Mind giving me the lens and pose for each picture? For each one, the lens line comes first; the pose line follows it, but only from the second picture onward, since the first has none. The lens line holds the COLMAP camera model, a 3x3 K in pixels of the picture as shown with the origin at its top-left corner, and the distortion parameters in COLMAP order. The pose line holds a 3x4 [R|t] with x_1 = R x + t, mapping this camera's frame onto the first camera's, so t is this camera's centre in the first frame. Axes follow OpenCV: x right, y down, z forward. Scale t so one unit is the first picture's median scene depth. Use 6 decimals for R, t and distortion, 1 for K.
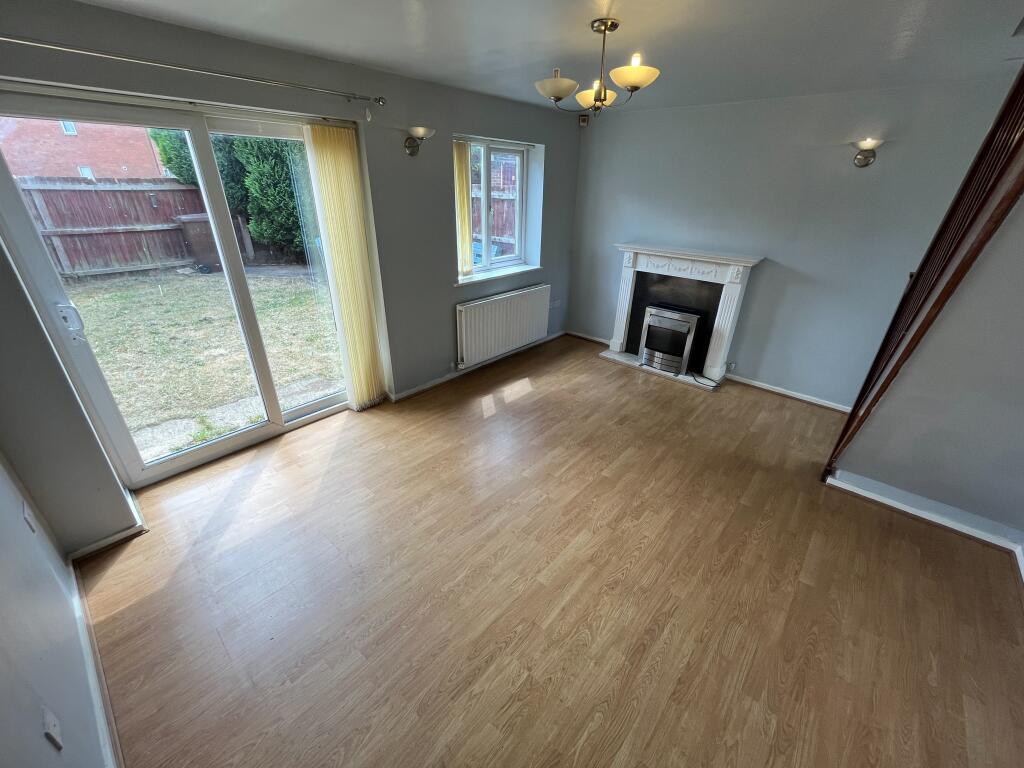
lens RADIAL K [[413.2, 0, 509.3], [0, 413.2, 383.0], [0, 0, 1]] dist [-0.003873, -0.000395]
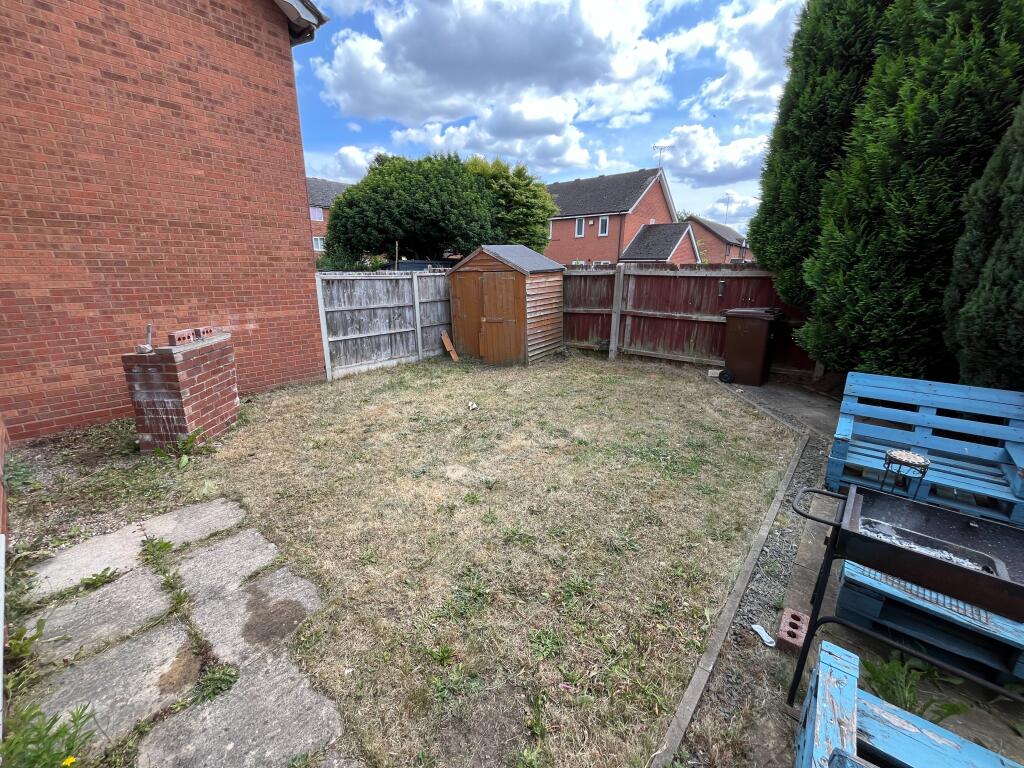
lens RADIAL K [[413.2, 0, 509.3], [0, 413.2, 383.0], [0, 0, 1]] dist [-0.003873, -0.000395]
pose [[0.016852, 0.242131, -0.970097, -0.053094], [-0.443425, 0.871412, 0.209797, -0.569801], [0.896153, 0.426630, 0.122052, 1.293902]]
